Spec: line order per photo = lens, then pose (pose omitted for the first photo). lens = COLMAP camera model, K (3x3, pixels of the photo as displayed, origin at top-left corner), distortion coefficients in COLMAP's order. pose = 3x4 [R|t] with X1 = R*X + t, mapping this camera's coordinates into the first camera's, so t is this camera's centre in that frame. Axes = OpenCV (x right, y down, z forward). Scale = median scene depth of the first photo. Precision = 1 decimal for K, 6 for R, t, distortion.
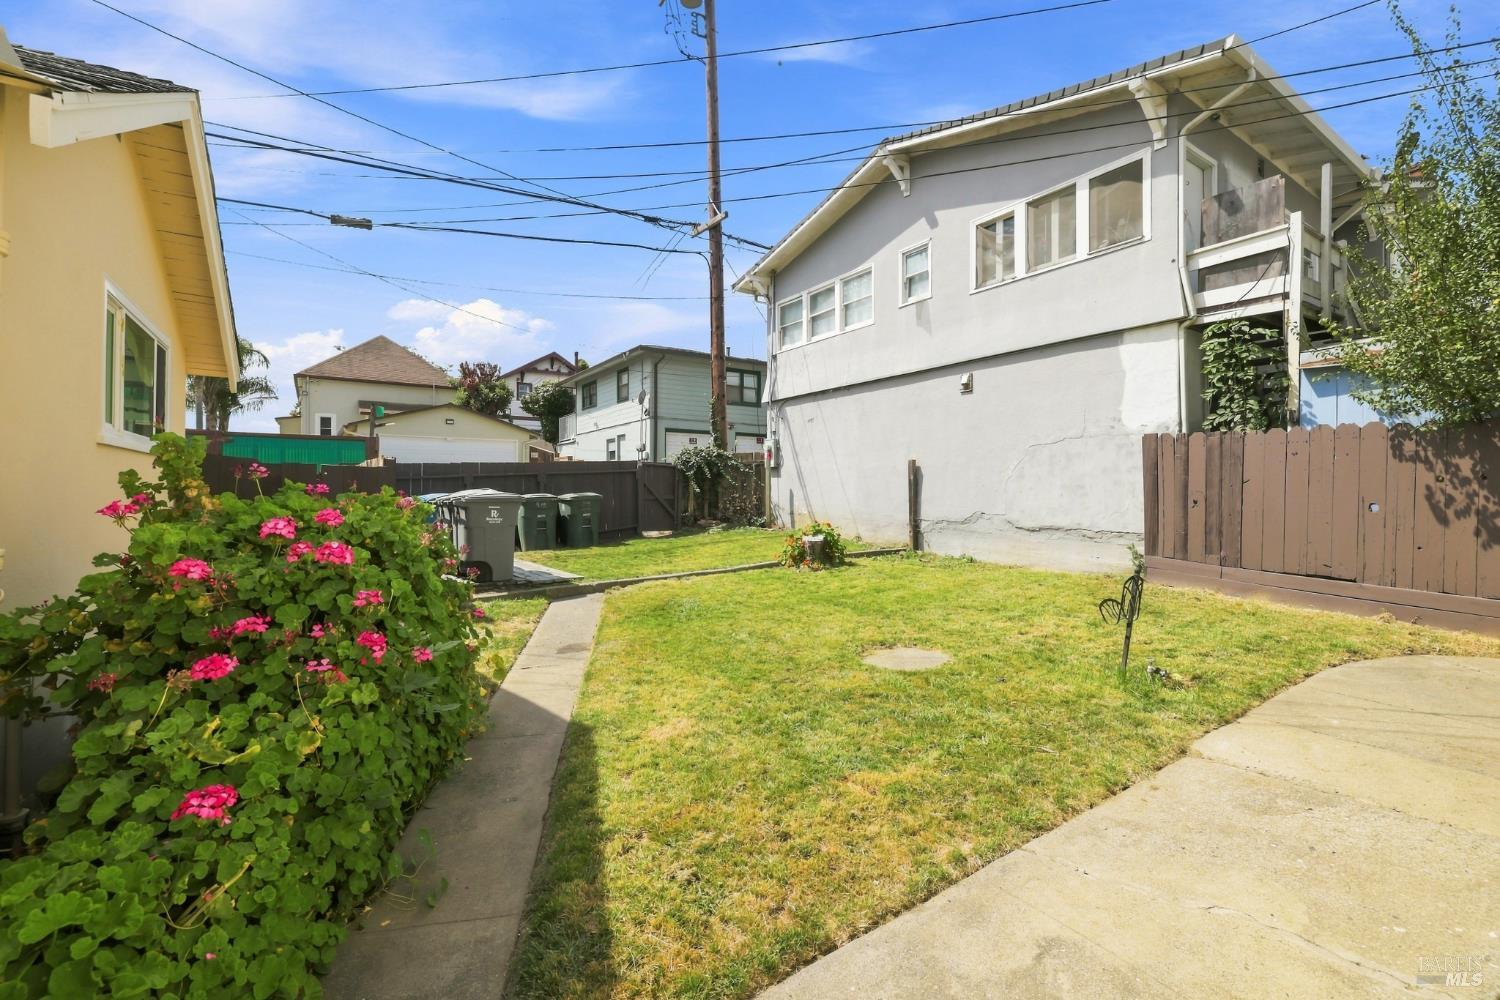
lens RADIAL K [[633.4, 0, 733.6], [0, 633.4, 493.8], [0, 0, 1]] dist [-0.000850, -0.000263]
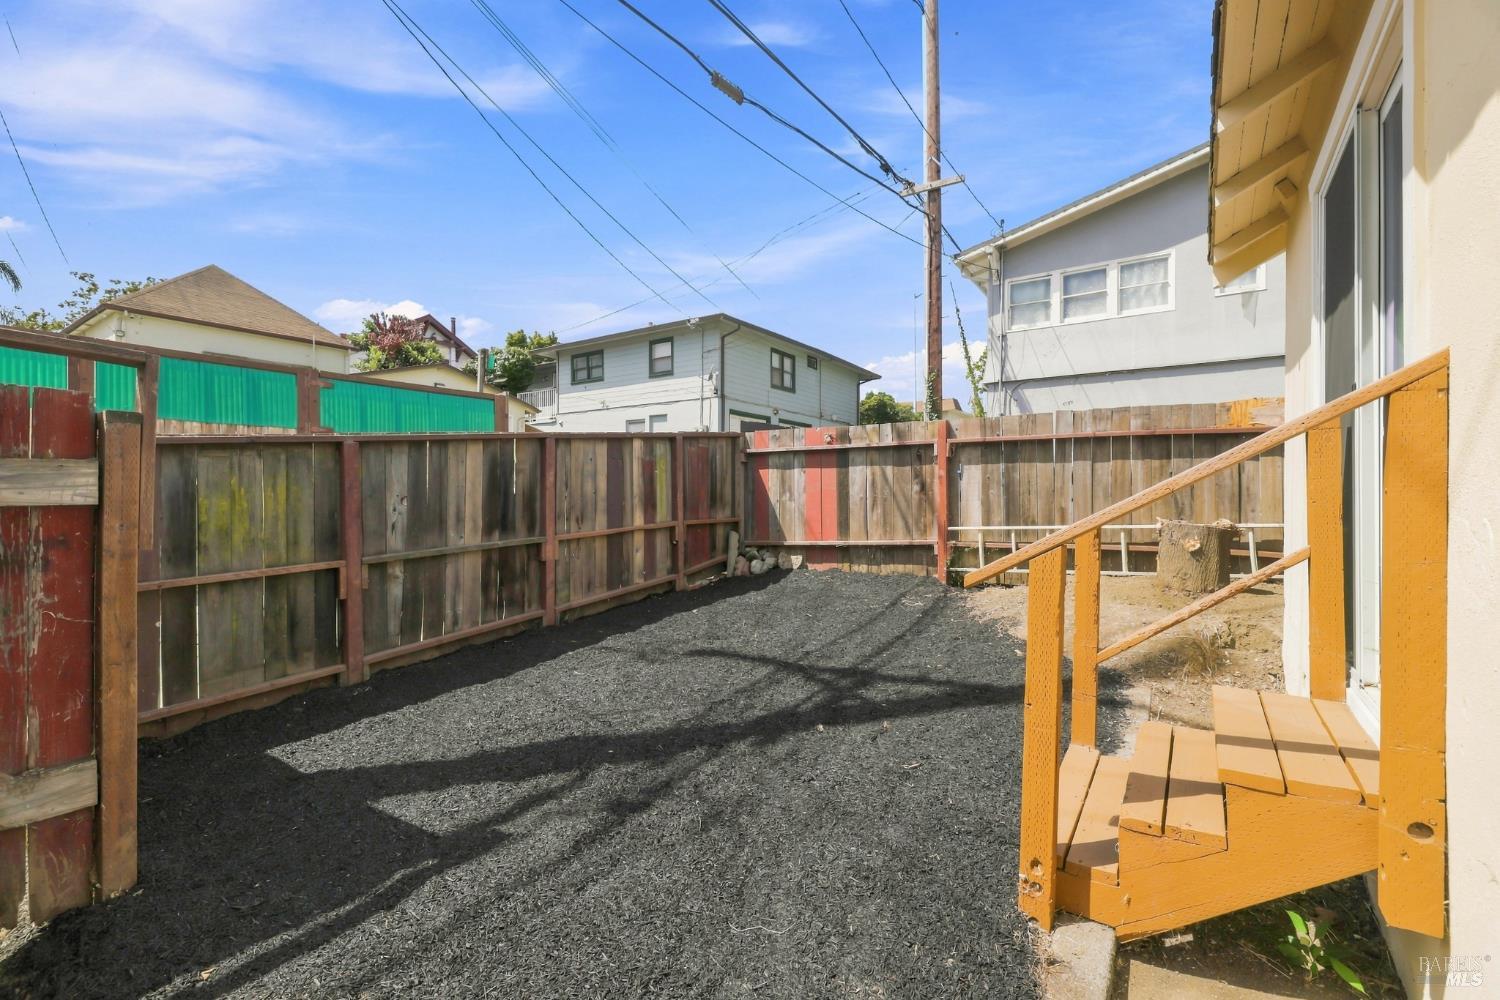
lens RADIAL K [[633.4, 0, 733.6], [0, 633.4, 493.8], [0, 0, 1]] dist [-0.000850, -0.000263]
pose [[0.926847, 0.001471, 0.375437, -0.440434], [-0.001361, 0.999999, -0.000559, 0.016114], [-0.375437, 0.000007, 0.926848, 0.169484]]
